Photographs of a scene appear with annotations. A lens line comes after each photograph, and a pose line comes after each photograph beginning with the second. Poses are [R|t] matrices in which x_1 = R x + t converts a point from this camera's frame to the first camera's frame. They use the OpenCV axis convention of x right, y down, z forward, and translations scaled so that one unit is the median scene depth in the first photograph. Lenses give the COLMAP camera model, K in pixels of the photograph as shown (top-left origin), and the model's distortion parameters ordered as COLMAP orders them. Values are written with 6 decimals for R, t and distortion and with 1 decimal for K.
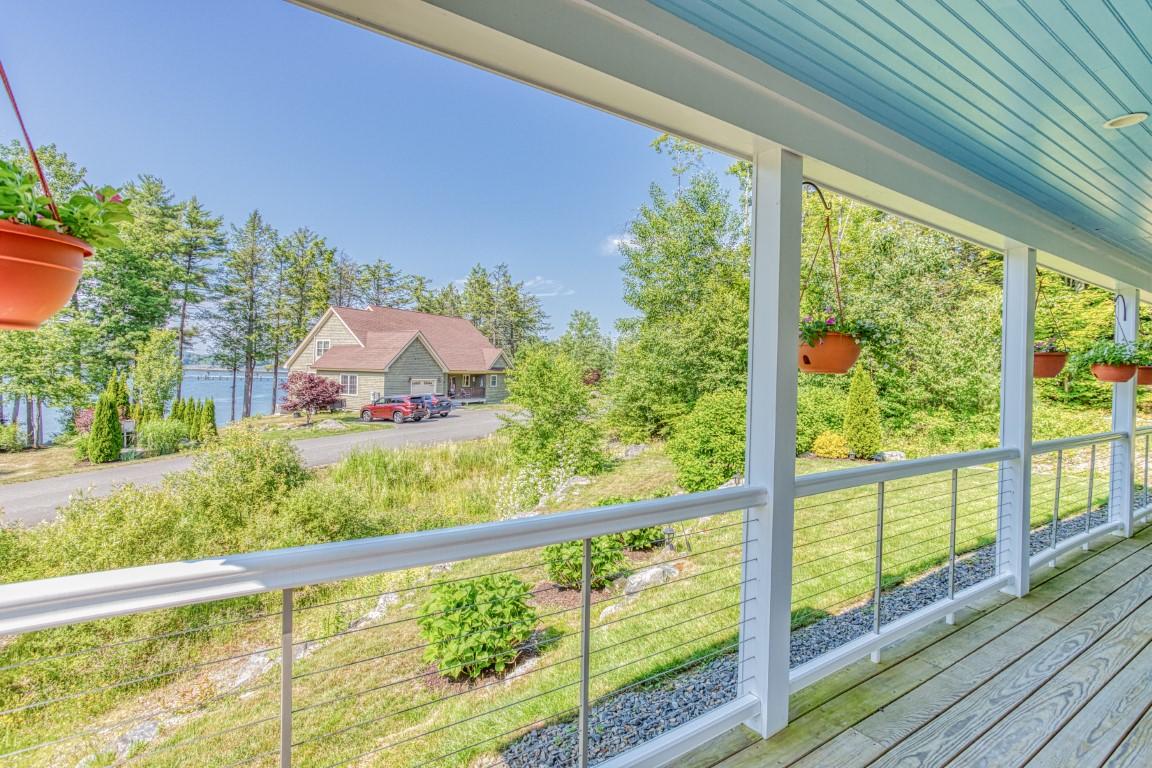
lens RADIAL K [[563.2, 0, 581.0], [0, 563.2, 374.8], [0, 0, 1]] dist [-0.043668, 0.025263]
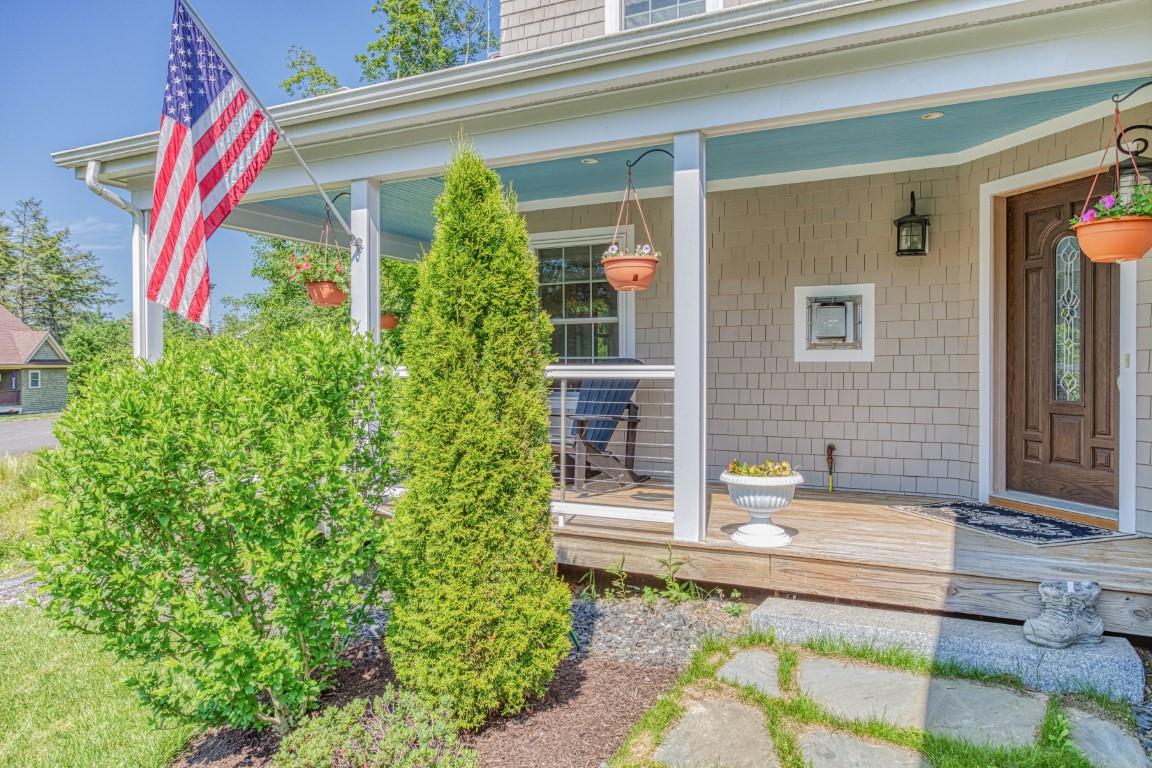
lens RADIAL K [[791.9, 0, 576.6], [0, 791.9, 382.6], [0, 0, 1]] dist [-0.041918, -0.001289]
pose [[0.881120, -0.029264, 0.471986, -0.049758], [0.021460, 0.999530, 0.021910, 0.017777], [-0.472405, -0.009176, 0.881334, -0.244051]]
